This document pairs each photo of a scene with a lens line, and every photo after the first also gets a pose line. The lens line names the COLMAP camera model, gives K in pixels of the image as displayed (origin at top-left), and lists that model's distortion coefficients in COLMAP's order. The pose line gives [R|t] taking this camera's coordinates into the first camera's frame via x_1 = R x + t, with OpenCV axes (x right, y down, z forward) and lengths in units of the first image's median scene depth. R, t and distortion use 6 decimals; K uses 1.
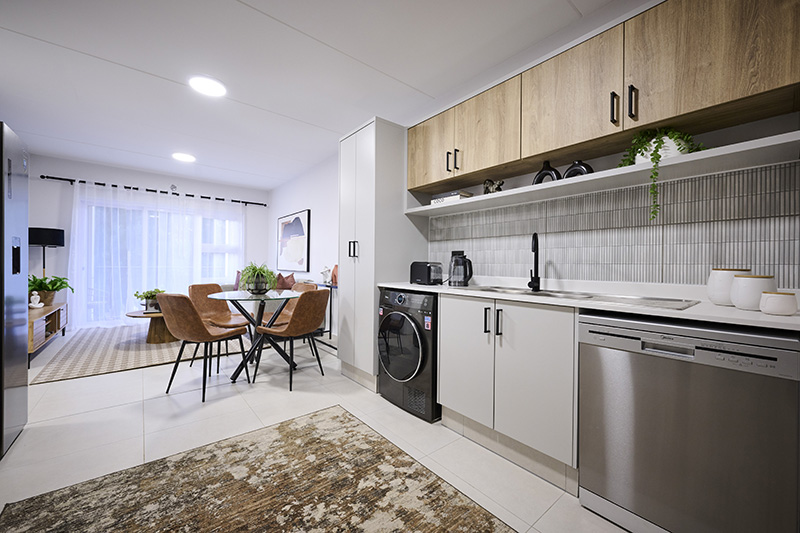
lens RADIAL K [[314.0, 0, 398.0], [0, 314.0, 265.2], [0, 0, 1]] dist [-0.002233, -0.000487]
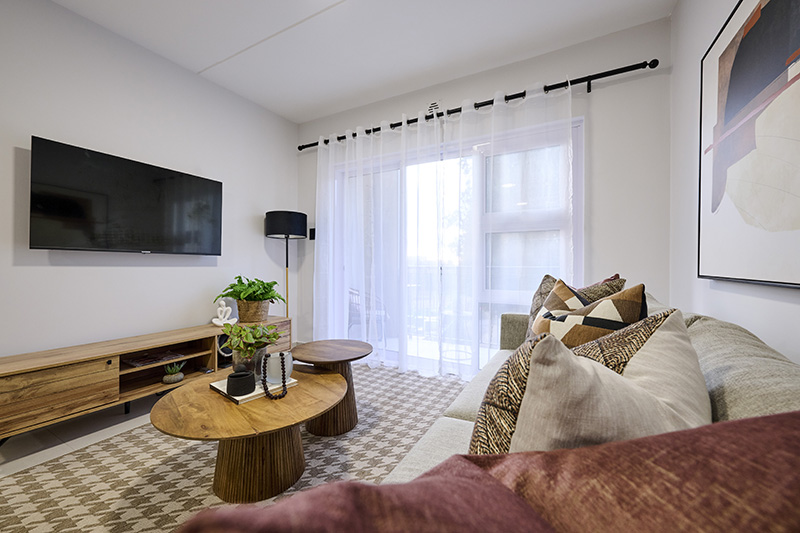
lens RADIAL K [[314.0, 0, 398.0], [0, 314.0, 265.2], [0, 0, 1]] dist [-0.002233, -0.000487]
pose [[0.367521, -0.008022, -0.929980, -0.340372], [0.001502, 0.999967, -0.008033, 0.010147], [0.930014, 0.001556, 0.367521, 0.962648]]
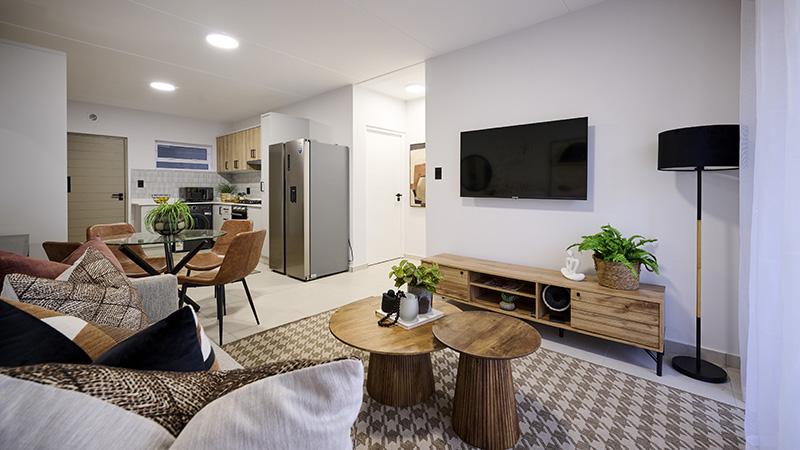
lens RADIAL K [[310.7, 0, 400.8], [0, 310.7, 201.2], [0, 0, 1]] dist [-0.000613, 0.000033]
pose [[-0.981070, -0.037857, -0.189918, -0.631967], [-0.038668, 0.999252, 0.000566, -0.000047], [0.189754, 0.007899, -0.981800, 1.338679]]
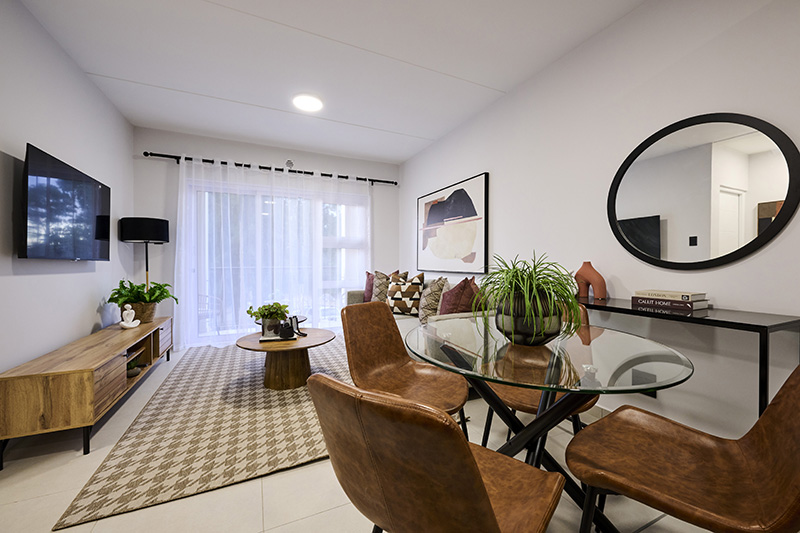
lens RADIAL K [[314.0, 0, 398.0], [0, 314.0, 265.2], [0, 0, 1]] dist [-0.002233, -0.000487]
pose [[0.967056, -0.009604, -0.254383, -0.337583], [0.011280, 0.999923, 0.005128, -0.001552], [0.254314, -0.007828, 0.967090, 0.409283]]
